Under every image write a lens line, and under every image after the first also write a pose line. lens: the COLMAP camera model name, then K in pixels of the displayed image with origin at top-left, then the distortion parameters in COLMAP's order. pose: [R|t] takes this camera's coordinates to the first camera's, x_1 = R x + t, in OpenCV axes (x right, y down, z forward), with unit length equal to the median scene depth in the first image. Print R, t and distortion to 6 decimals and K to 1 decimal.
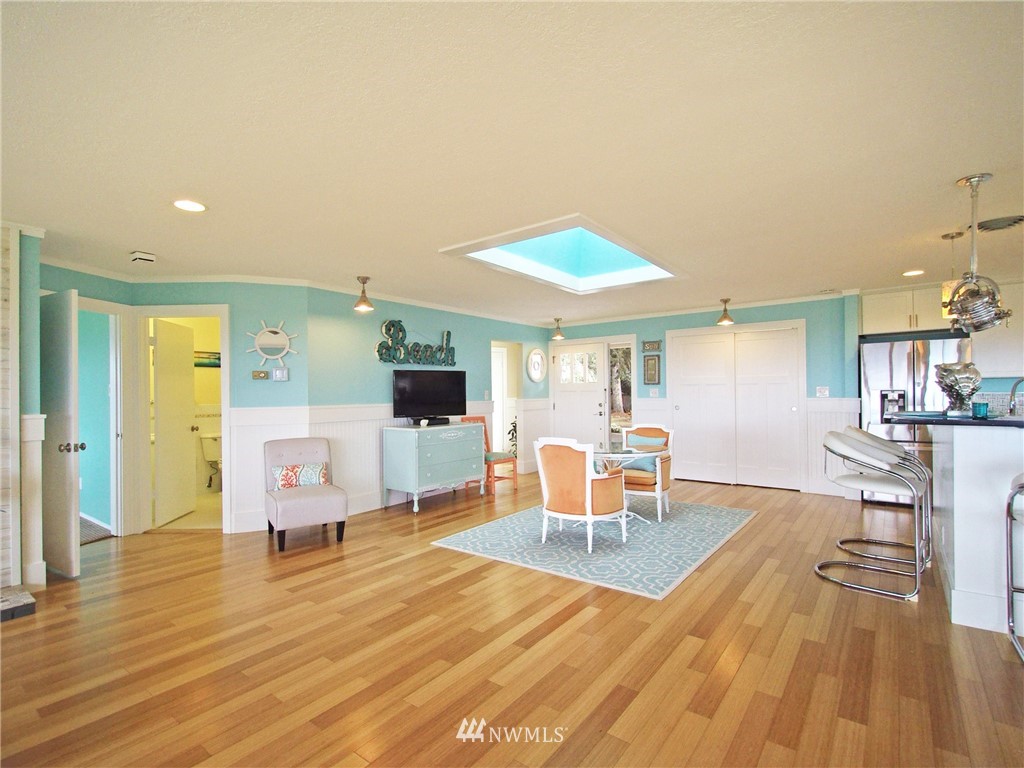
lens RADIAL K [[496.0, 0, 501.0], [0, 496.0, 390.8], [0, 0, 1]] dist [-0.004578, -0.000638]
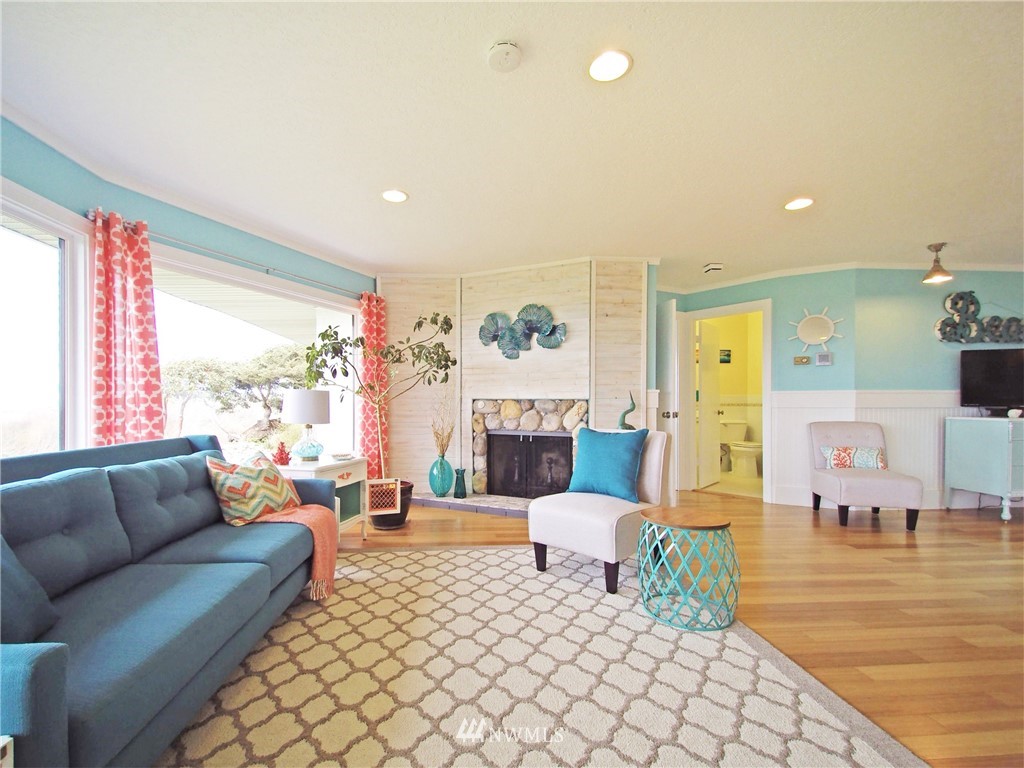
lens RADIAL K [[456.9, 0, 484.9], [0, 456.9, 410.2], [0, 0, 1]] dist [-0.001377, -0.003135]
pose [[0.642608, 0.022881, -0.765853, -0.158072], [-0.003618, 0.999633, 0.026830, 0.047061], [0.766186, -0.014470, 0.642456, -0.143900]]
